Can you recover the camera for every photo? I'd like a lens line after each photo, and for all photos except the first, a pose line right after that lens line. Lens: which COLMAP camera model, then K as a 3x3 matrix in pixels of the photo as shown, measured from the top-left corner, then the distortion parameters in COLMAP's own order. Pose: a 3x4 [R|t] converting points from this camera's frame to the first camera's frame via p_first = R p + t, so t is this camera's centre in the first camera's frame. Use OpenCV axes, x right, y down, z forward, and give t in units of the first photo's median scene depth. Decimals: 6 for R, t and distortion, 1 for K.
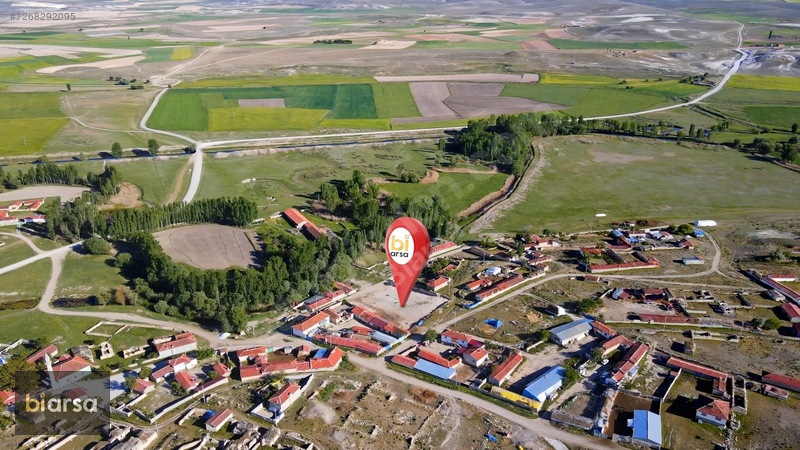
lens RADIAL K [[585.5, 0, 400.0], [0, 585.5, 225.0], [0, 0, 1]] dist [0.012579, 0.011486]
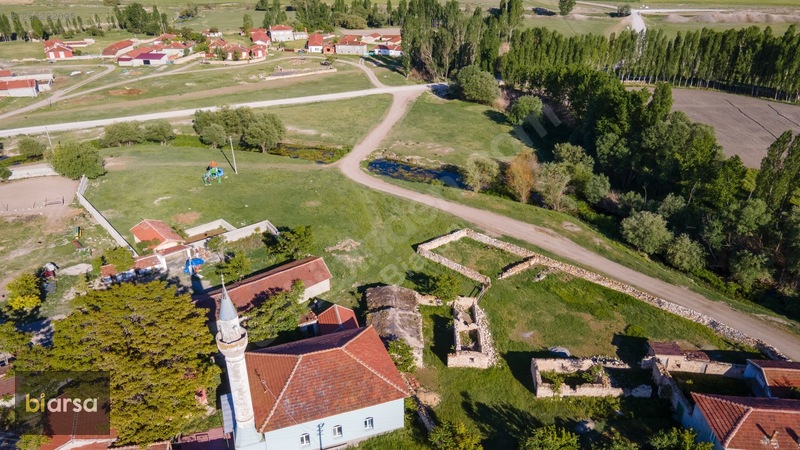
lens RADIAL K [[582.0, 0, 400.0], [0, 582.0, 225.0], [0, 0, 1]] dist [0.029302, 0.031747]
pose [[0.829694, 0.232259, -0.507605, -0.297876], [-0.197951, 0.972654, 0.121489, 0.103492], [0.521941, -0.000318, 0.852981, 0.560513]]
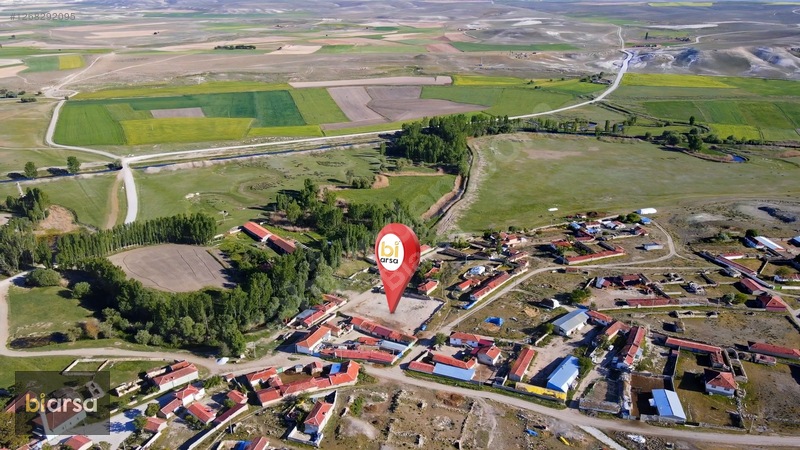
lens RADIAL K [[585.5, 0, 400.0], [0, 585.5, 225.0], [0, 0, 1]] dist [0.012579, 0.011486]
pose [[0.983624, -0.065117, 0.168061, -0.126102], [0.066095, 0.997813, -0.000225, -0.008158], [-0.167679, 0.011329, 0.985777, 0.013488]]
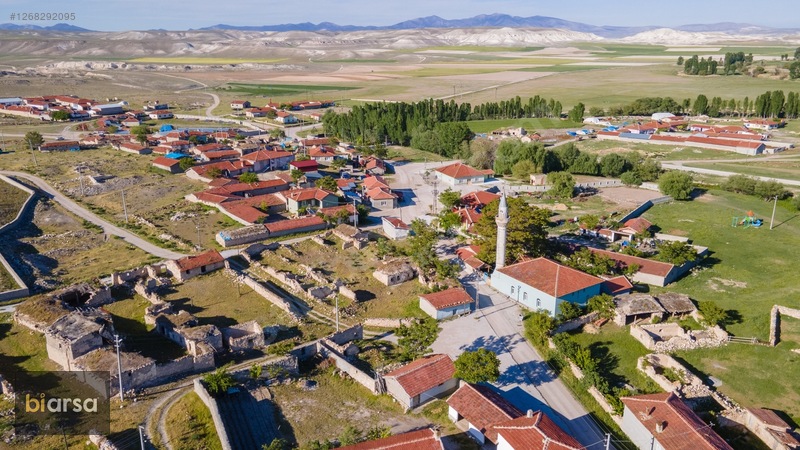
lens RADIAL K [[582.0, 0, 400.0], [0, 582.0, 225.0], [0, 0, 1]] dist [0.029302, 0.031747]
pose [[-0.353951, 0.274387, -0.894109, -0.123241], [-0.341546, 0.852048, 0.396688, 0.061219], [0.870669, 0.445787, -0.207867, 0.668472]]
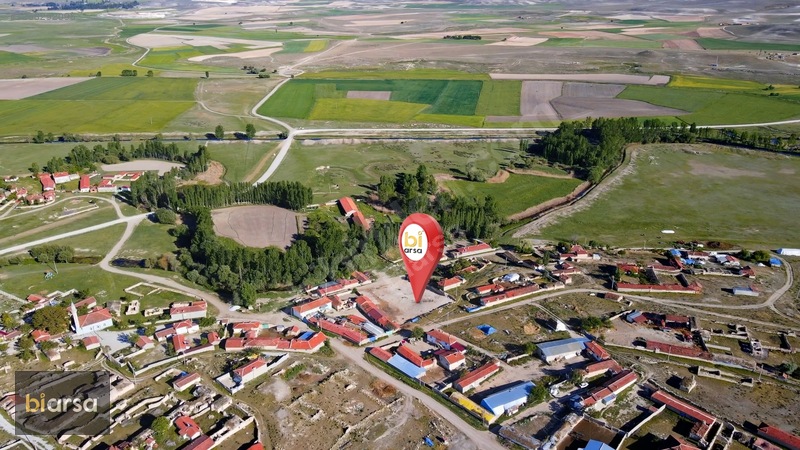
lens RADIAL K [[585.5, 0, 400.0], [0, 585.5, 225.0], [0, 0, 1]] dist [0.012579, 0.011486]
pose [[0.969598, 0.091392, -0.226997, 0.172303], [-0.089922, 0.995807, 0.016831, -0.006105], [0.227583, 0.004093, 0.973750, 0.018049]]
